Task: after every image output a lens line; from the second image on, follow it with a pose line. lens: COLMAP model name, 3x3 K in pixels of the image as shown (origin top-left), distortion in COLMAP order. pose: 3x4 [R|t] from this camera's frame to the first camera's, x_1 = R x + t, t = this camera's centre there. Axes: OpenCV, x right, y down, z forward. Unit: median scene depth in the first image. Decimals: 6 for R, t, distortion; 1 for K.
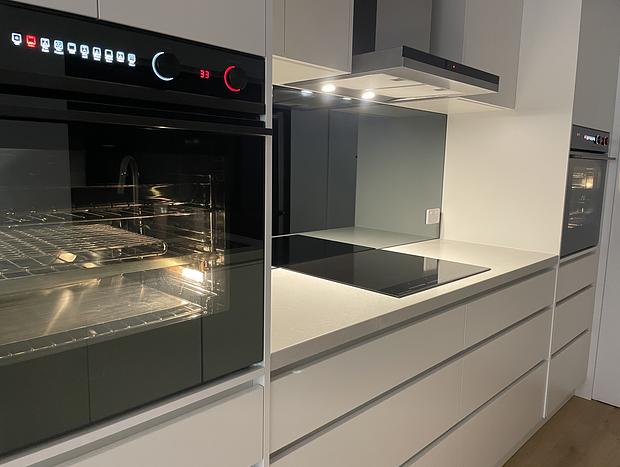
lens RADIAL K [[470.6, 0, 310.9], [0, 470.6, 231.2], [0, 0, 1]] dist [0.040377, -0.030577]
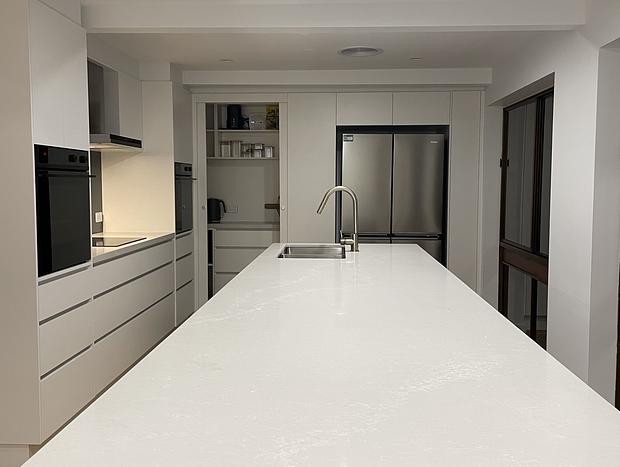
lens RADIAL K [[470.6, 0, 309.3], [0, 470.6, 232.0], [0, 0, 1]] dist [0.040377, -0.030577]
pose [[0.699868, -0.076057, 0.710211, -0.419951], [0.096545, 0.995263, 0.011444, 0.076509], [-0.707717, 0.060558, 0.703896, -0.670256]]
